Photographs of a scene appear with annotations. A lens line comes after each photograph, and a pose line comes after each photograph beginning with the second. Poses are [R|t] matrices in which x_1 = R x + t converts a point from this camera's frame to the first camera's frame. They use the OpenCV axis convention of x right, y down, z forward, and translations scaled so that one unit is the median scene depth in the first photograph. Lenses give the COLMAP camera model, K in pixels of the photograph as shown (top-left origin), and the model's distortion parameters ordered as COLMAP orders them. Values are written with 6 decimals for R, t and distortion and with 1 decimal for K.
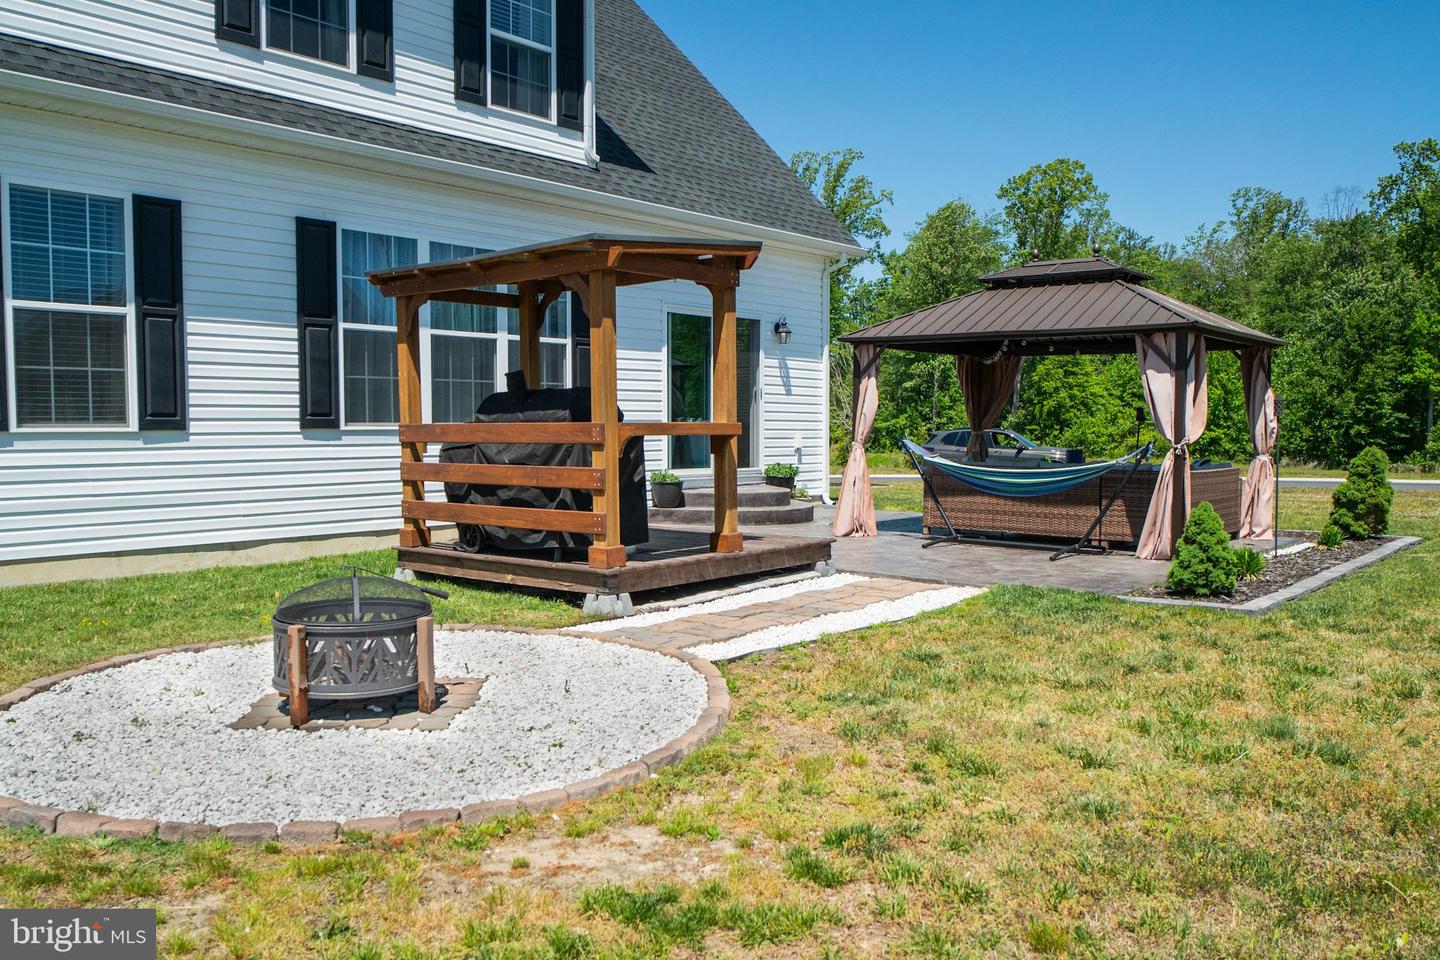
lens RADIAL K [[1138.3, 0, 718.9], [0, 1138.3, 494.7], [0, 0, 1]] dist [-0.075812, 0.078501]
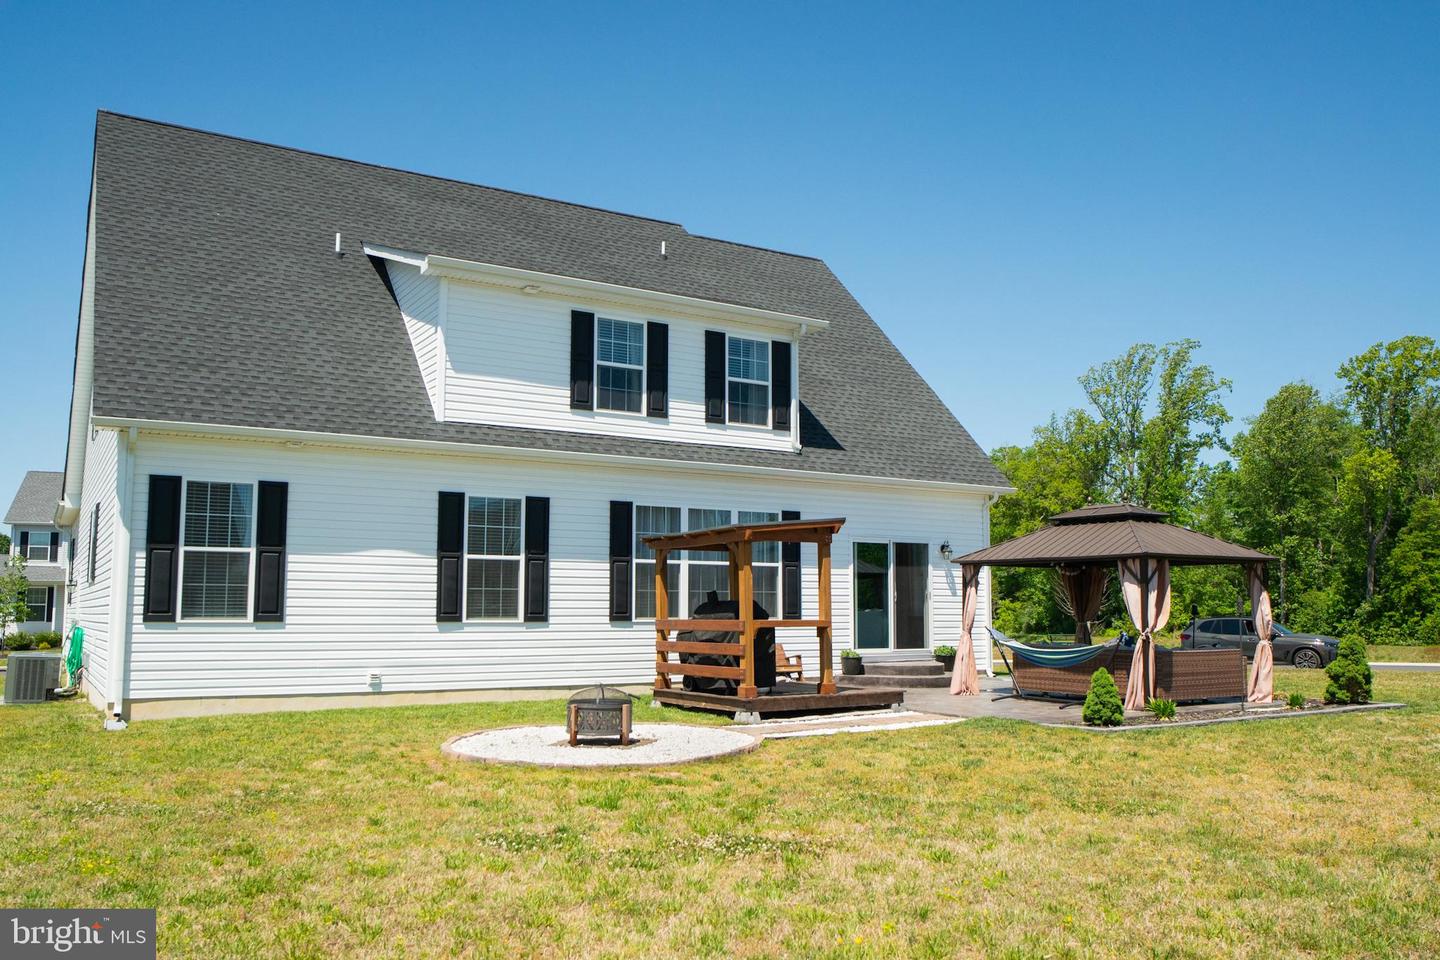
lens RADIAL K [[1138.3, 0, 718.9], [0, 1138.3, 494.7], [0, 0, 1]] dist [-0.075812, 0.078501]
pose [[0.949711, -0.030961, -0.311592, 0.339591], [-0.020005, 0.987068, -0.159052, 0.024229], [0.312487, 0.157287, 0.936810, -0.615631]]
